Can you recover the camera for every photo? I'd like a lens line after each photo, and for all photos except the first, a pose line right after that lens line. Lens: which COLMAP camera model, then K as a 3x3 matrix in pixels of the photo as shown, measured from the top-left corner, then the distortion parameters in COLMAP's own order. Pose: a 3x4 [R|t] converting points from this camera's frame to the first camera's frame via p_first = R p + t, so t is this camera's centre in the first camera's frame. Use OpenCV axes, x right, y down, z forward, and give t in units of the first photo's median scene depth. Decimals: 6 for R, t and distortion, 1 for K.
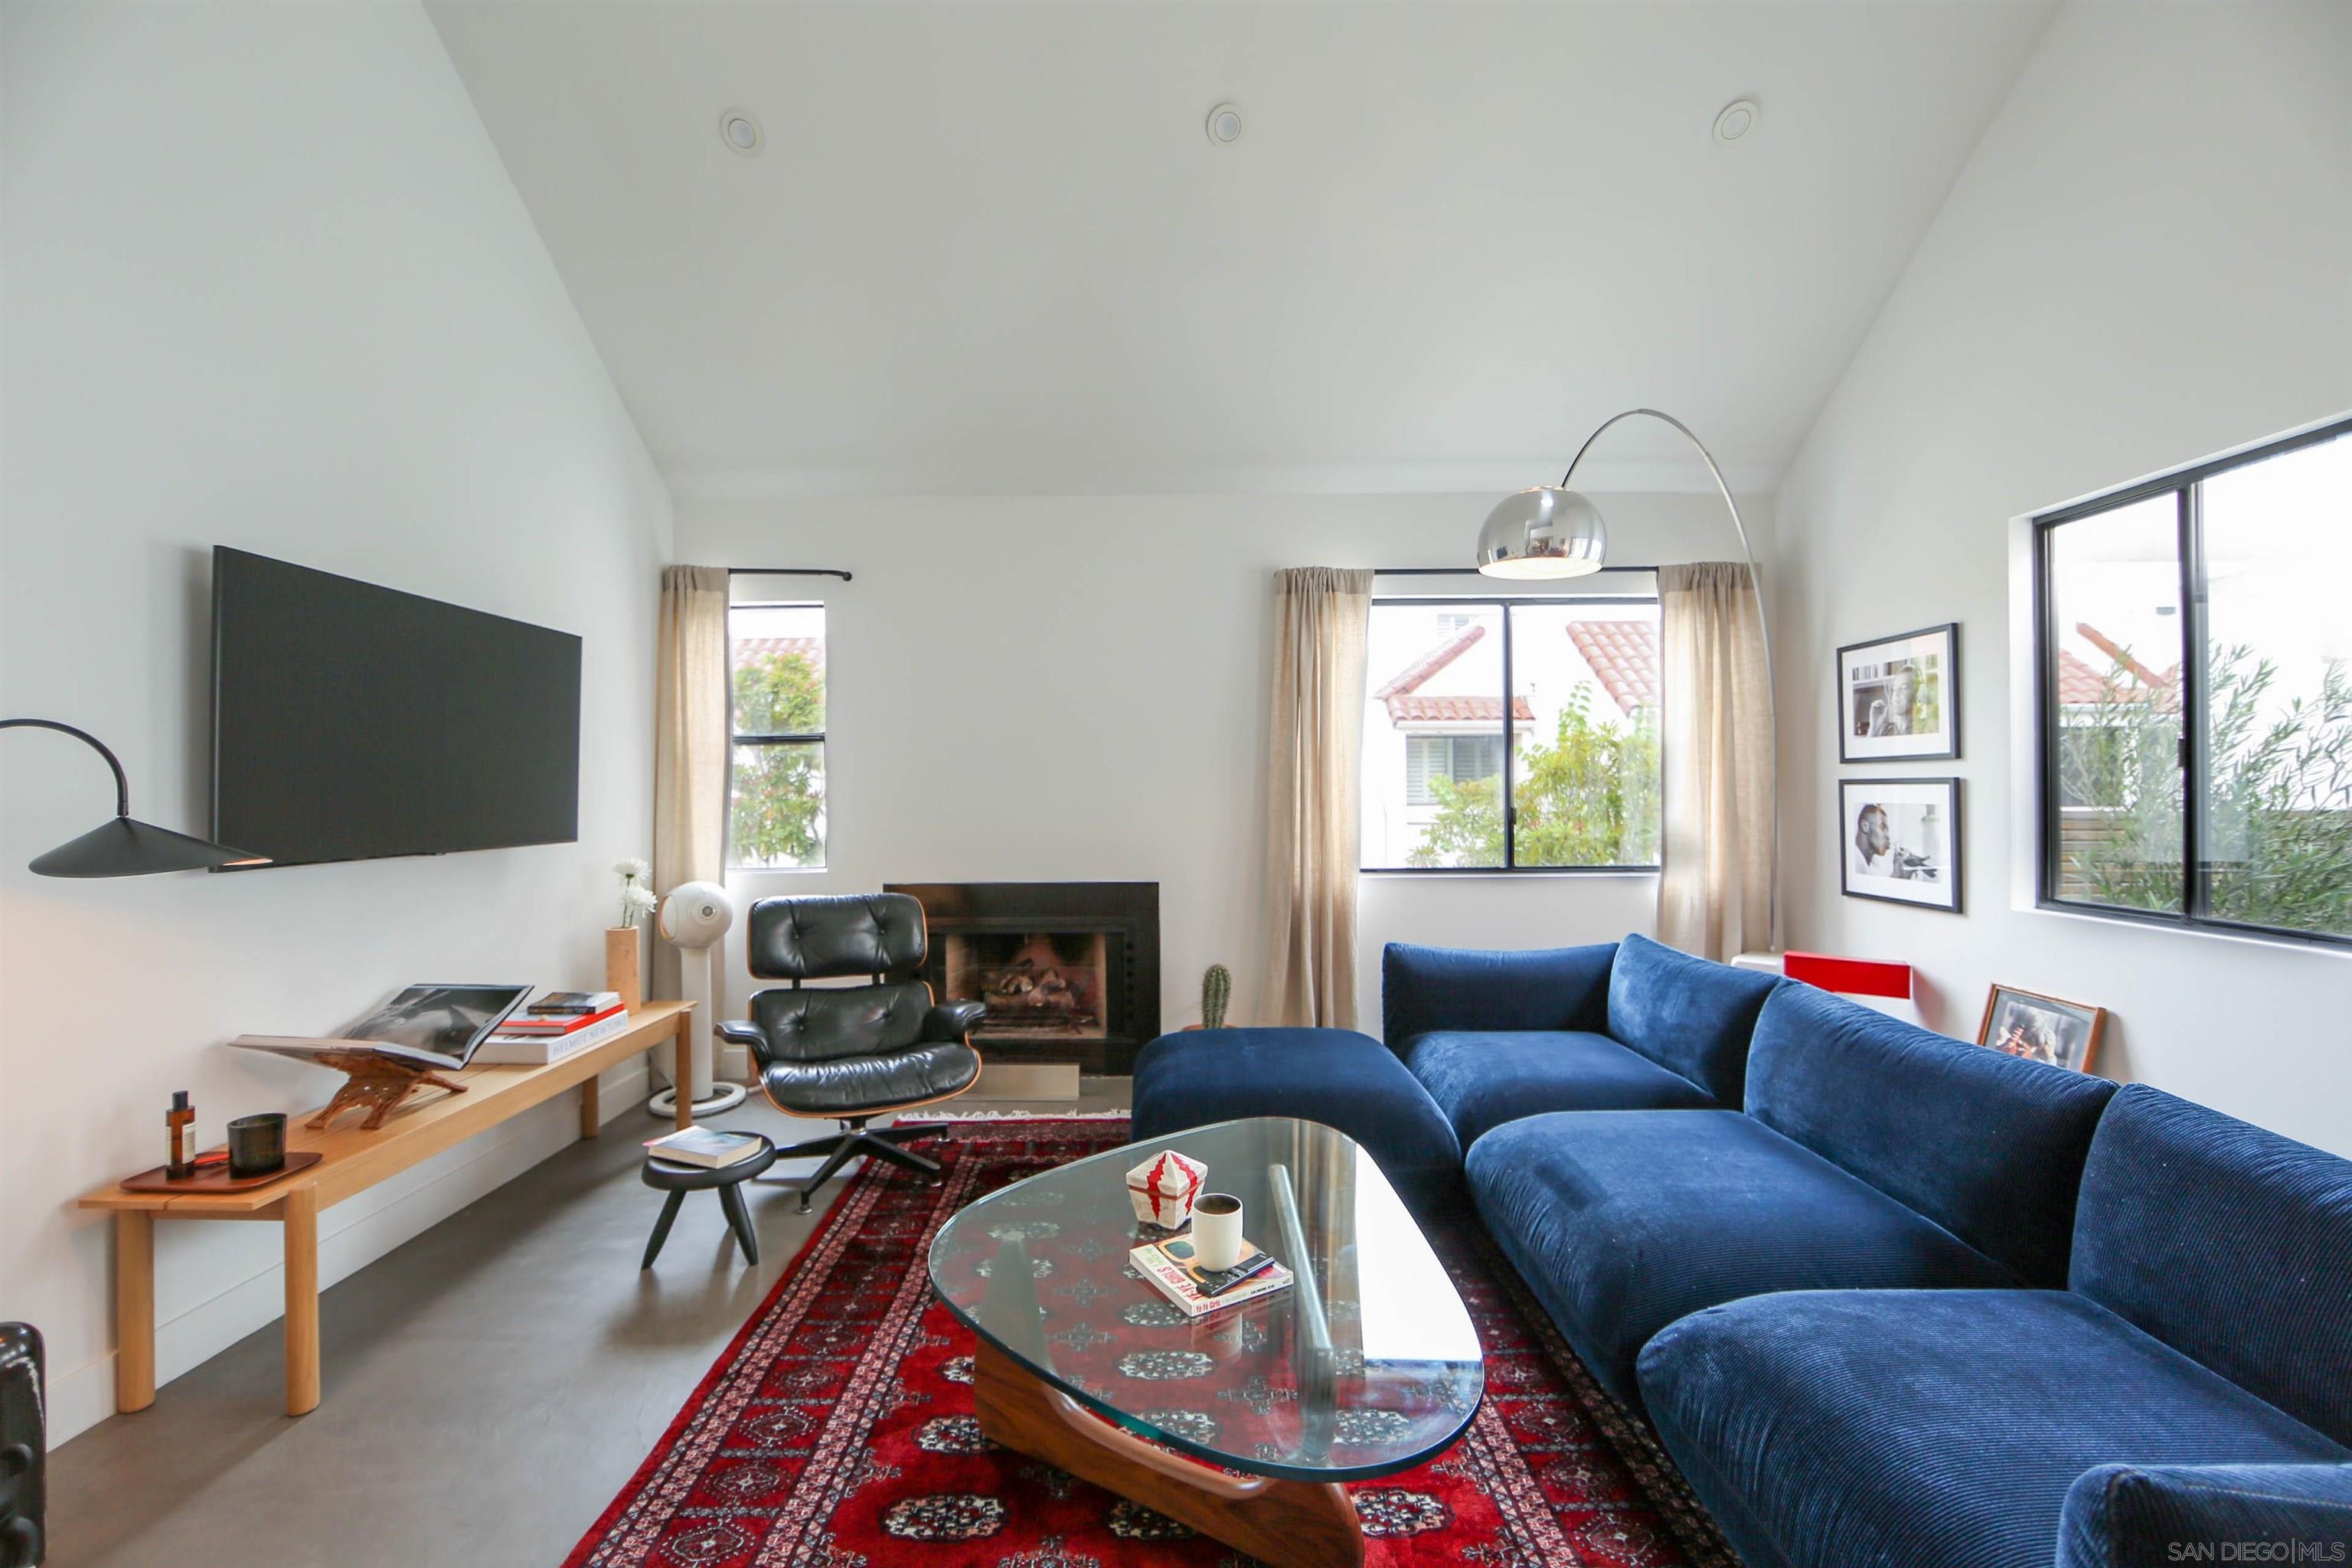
lens RADIAL K [[947.9, 0, 1158.3], [0, 947.9, 791.4], [0, 0, 1]] dist [-0.014503, -0.000013]
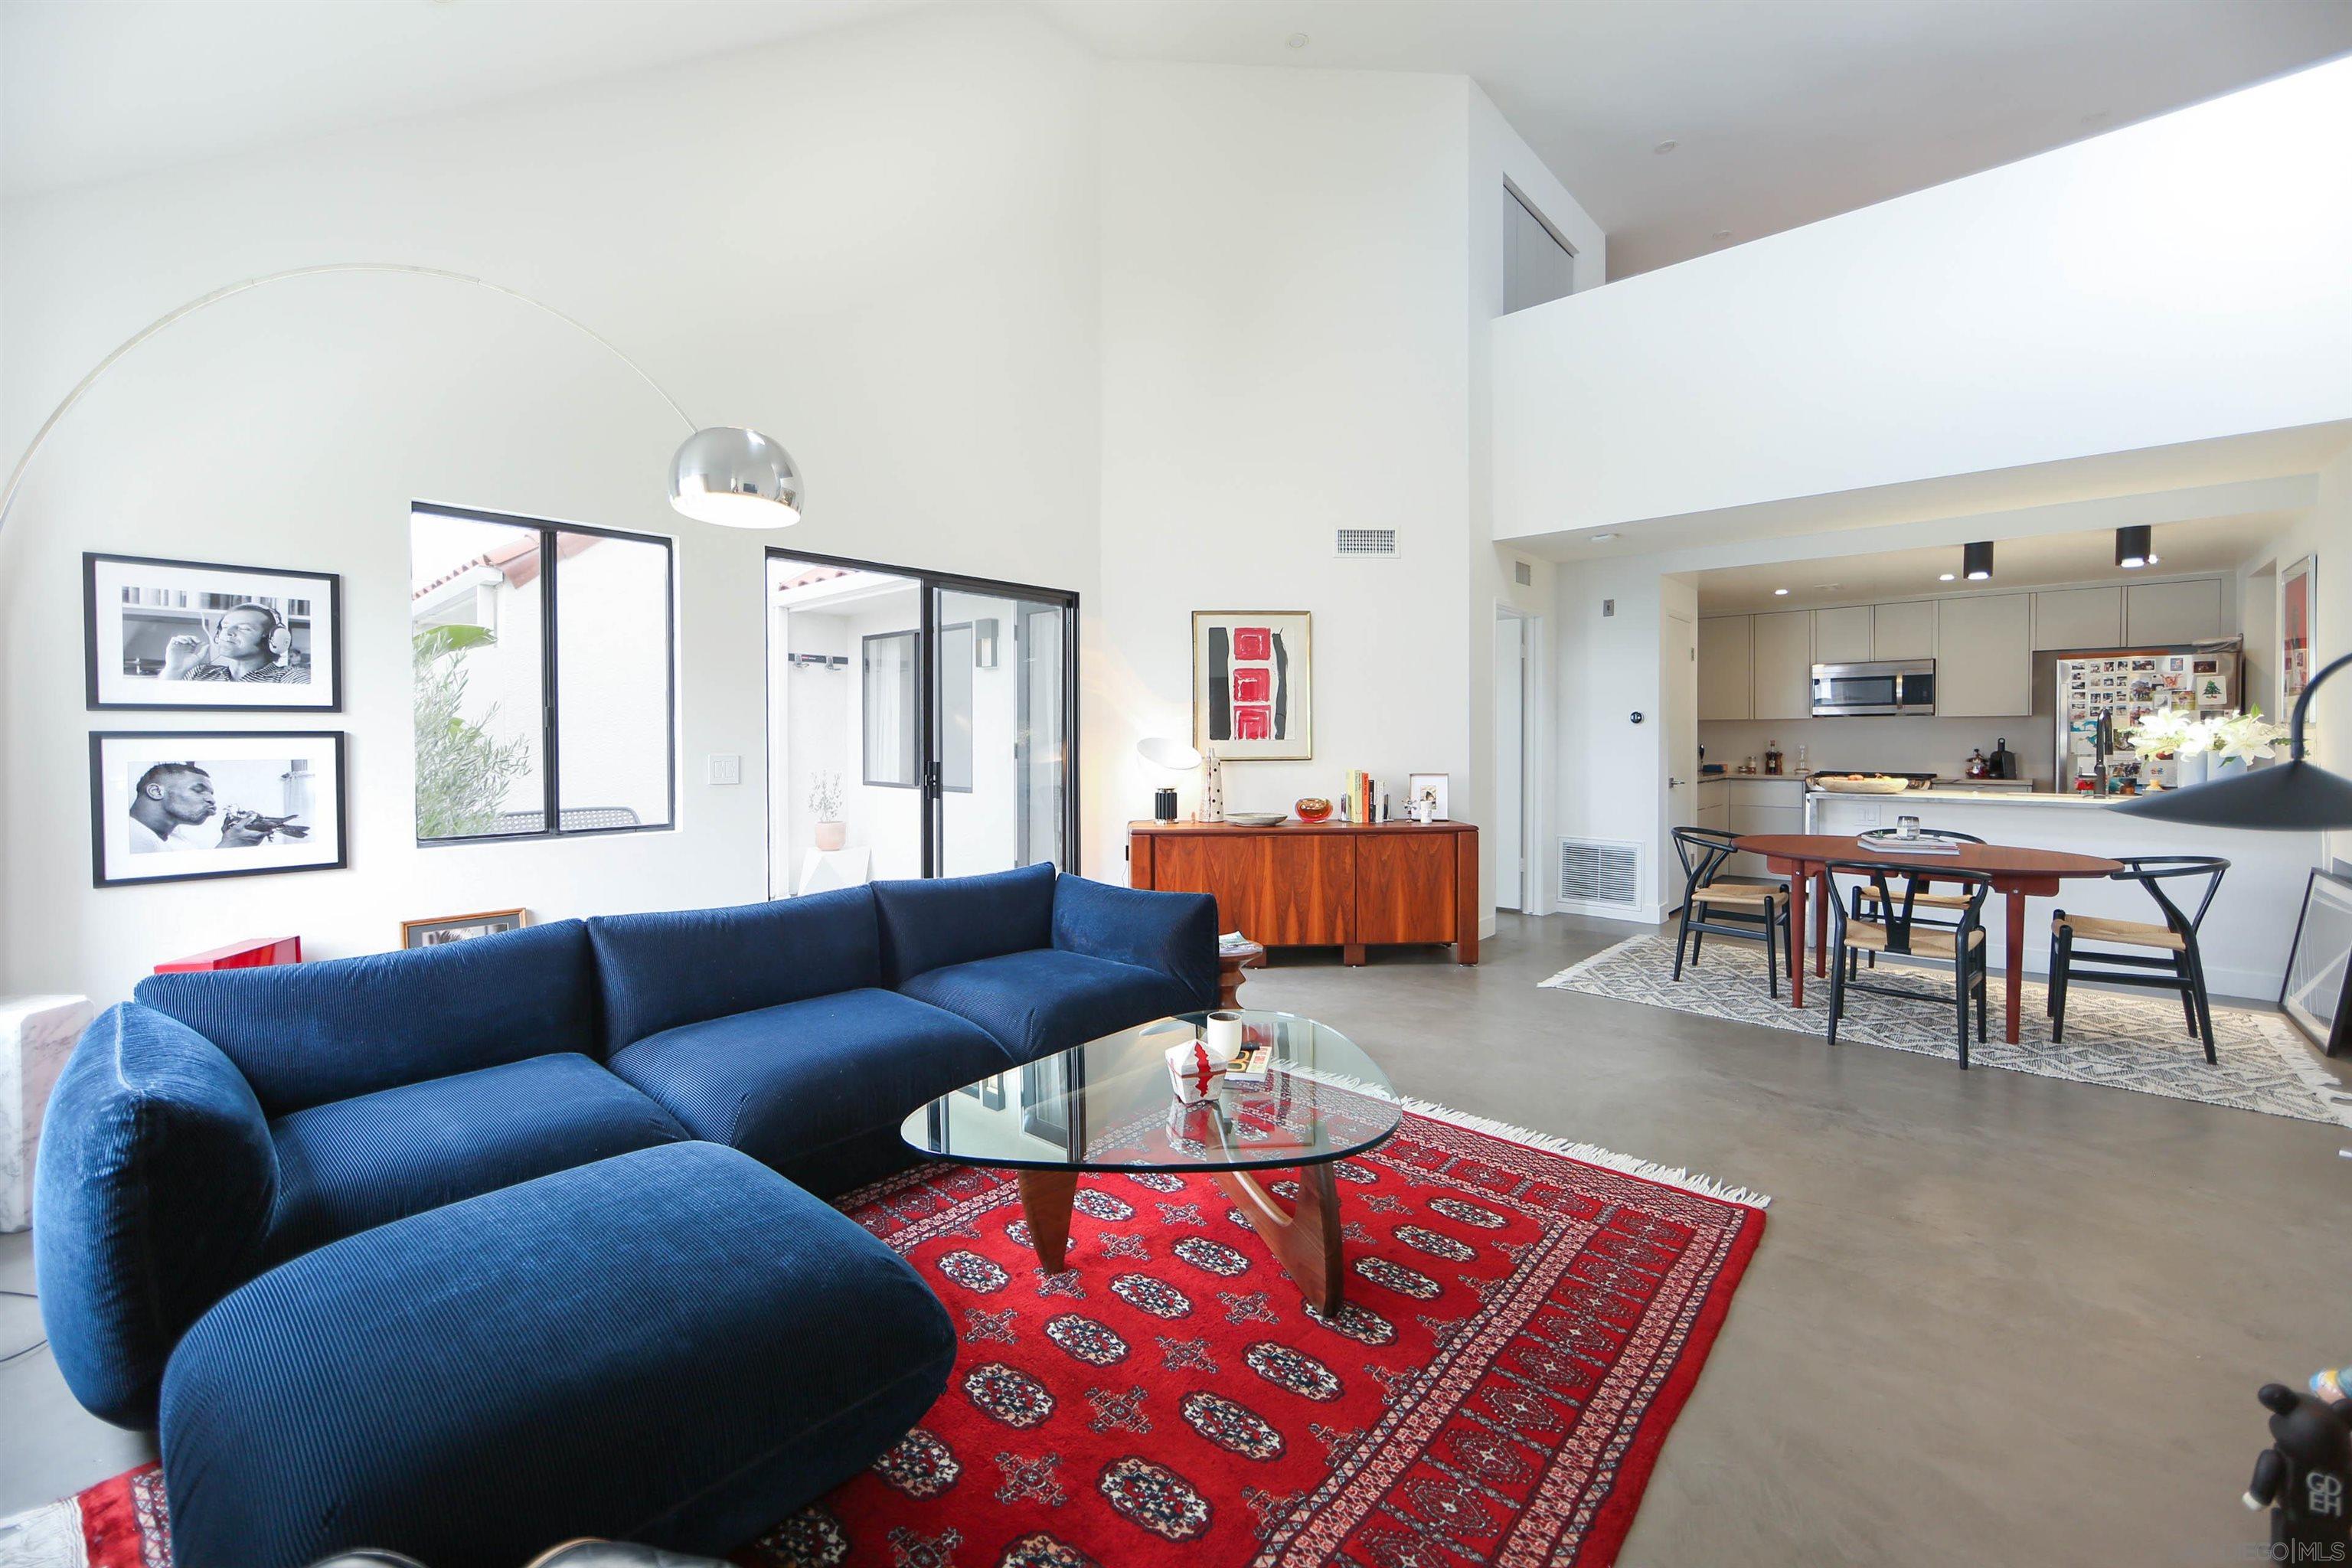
lens RADIAL K [[930.3, 0, 1177.8], [0, 930.3, 743.2], [0, 0, 1]] dist [-0.010728, 0.000100]
pose [[-0.747076, 0.001841, 0.664736, -0.415964], [0.008332, 0.999944, 0.006595, -0.001071], [-0.664687, 0.010466, -0.747049, 1.041532]]
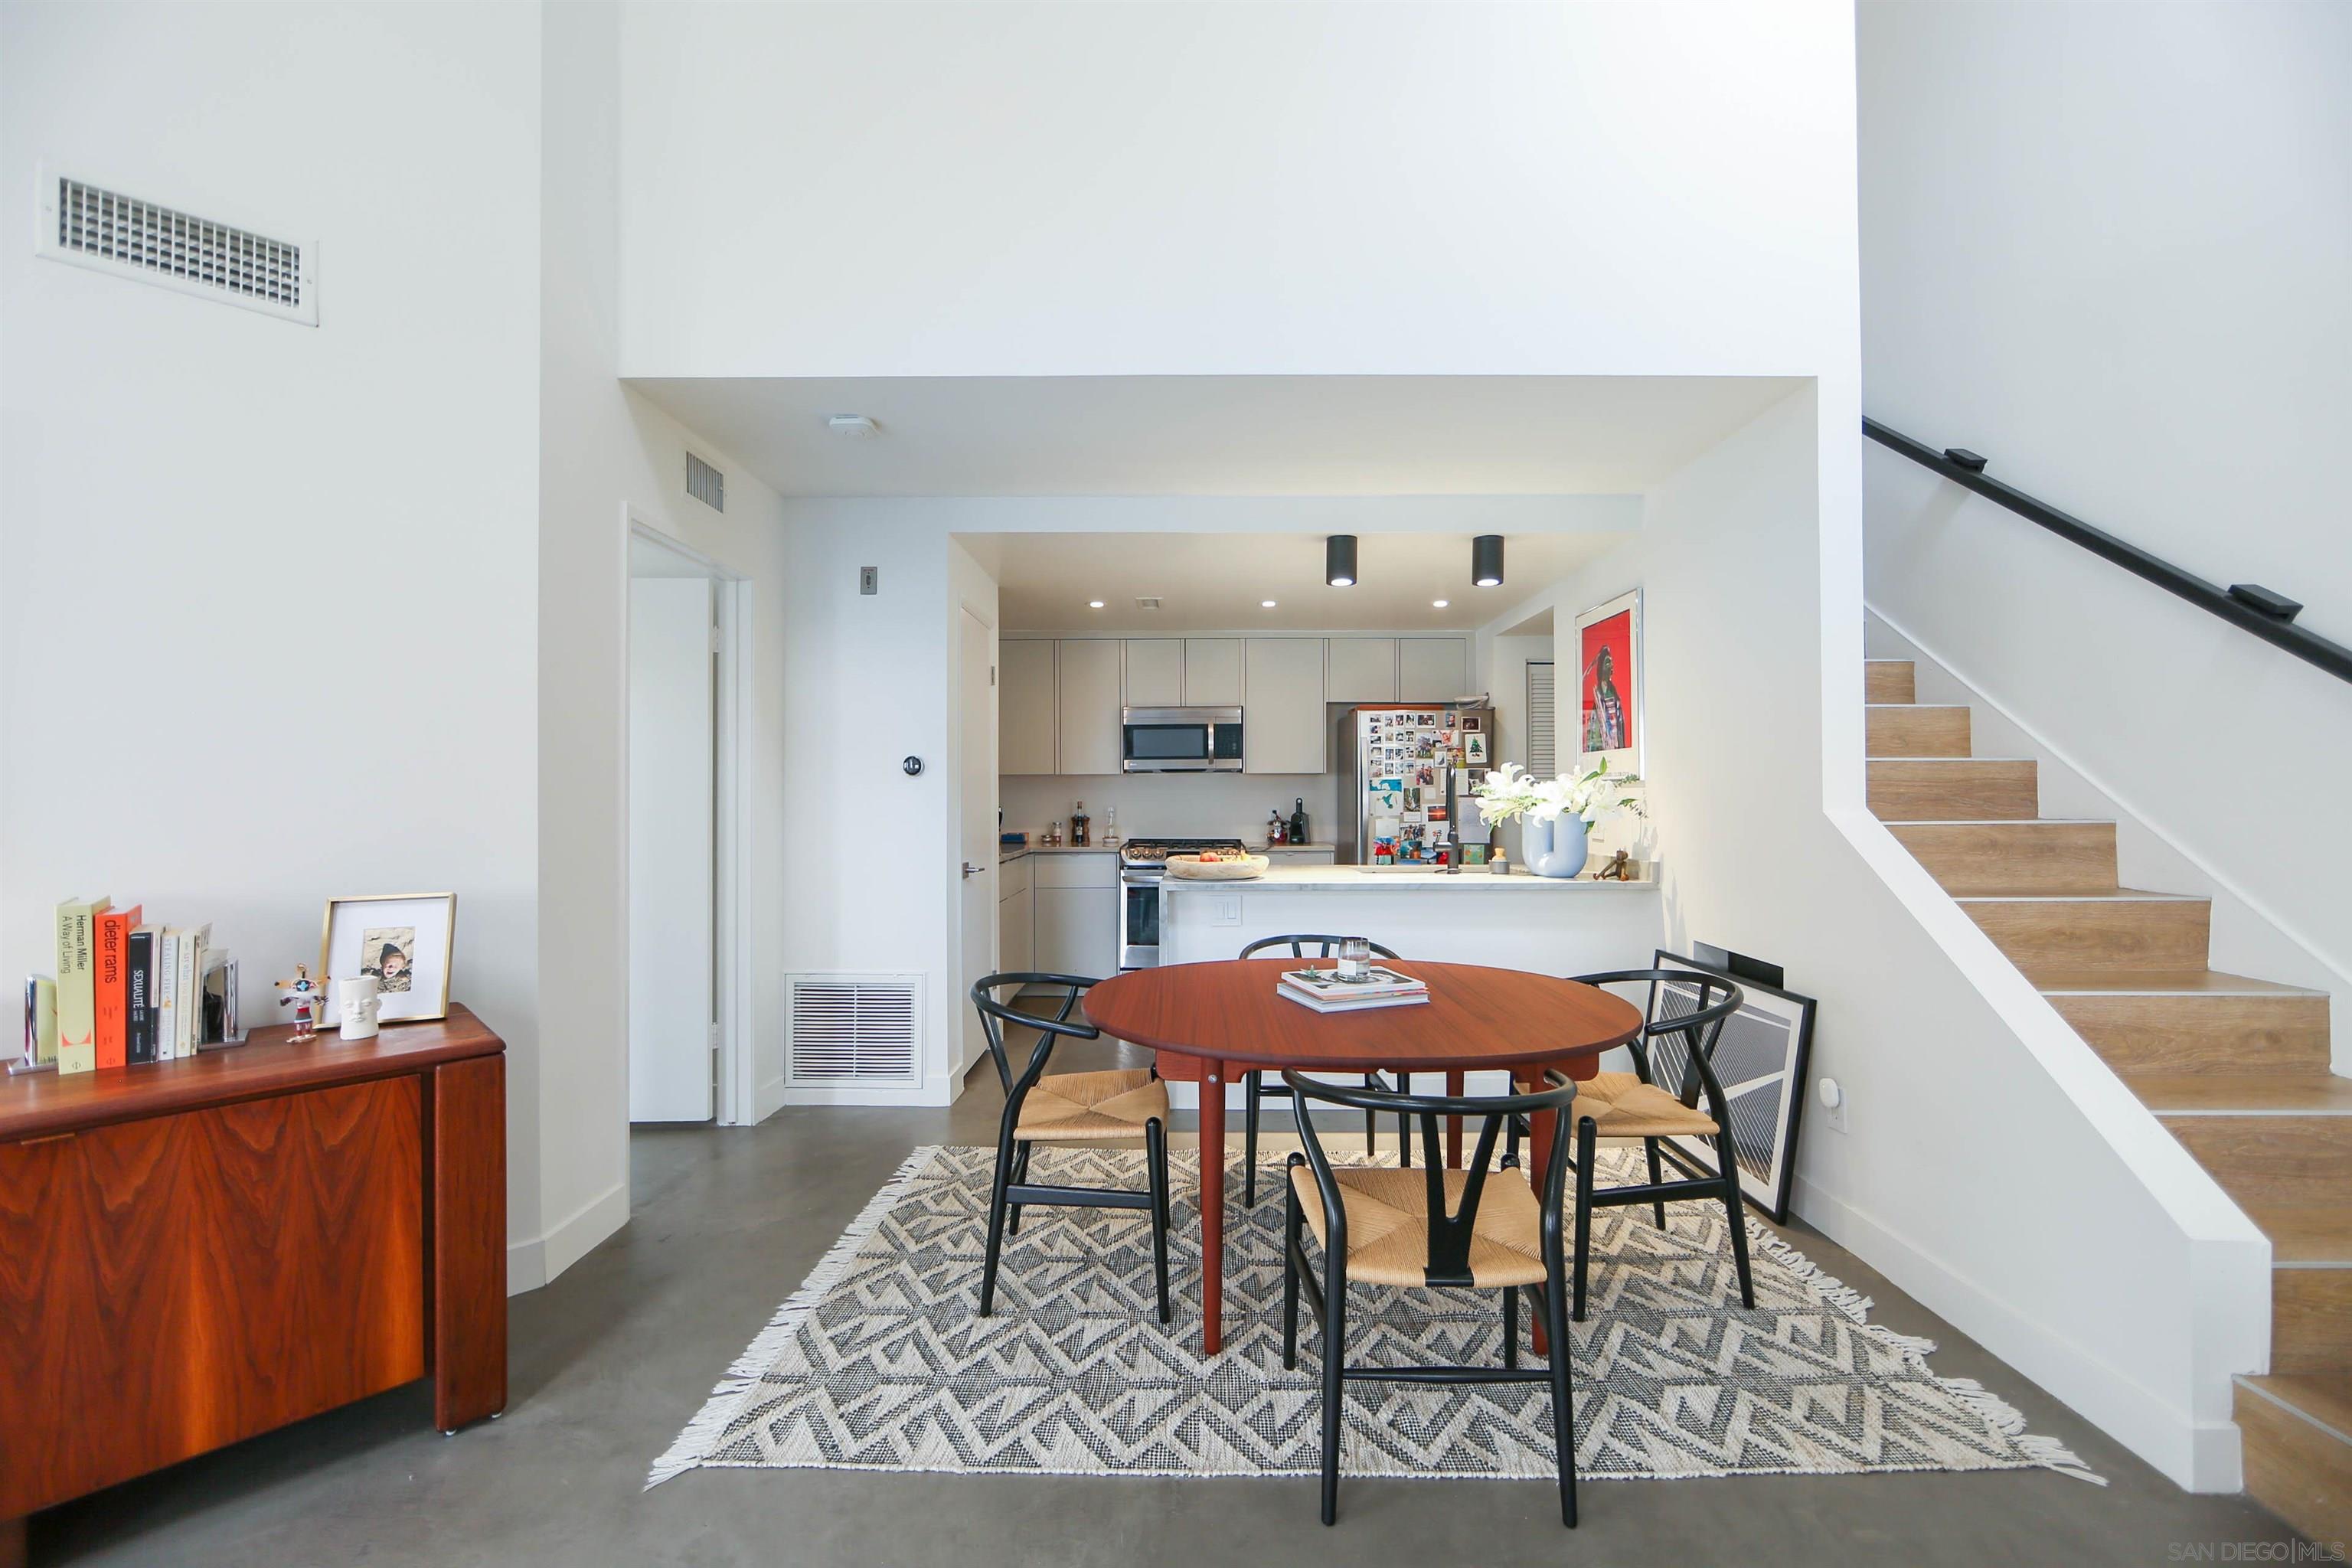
lens RADIAL K [[936.8, 0, 1180.2], [0, 936.8, 794.3], [0, 0, 1]] dist [-0.000264, 0.000076]
pose [[-0.999941, 0.009200, 0.005731, -0.193407], [0.009212, 0.999956, 0.002012, 0.002211], [-0.005712, 0.002065, -0.999982, 0.161855]]
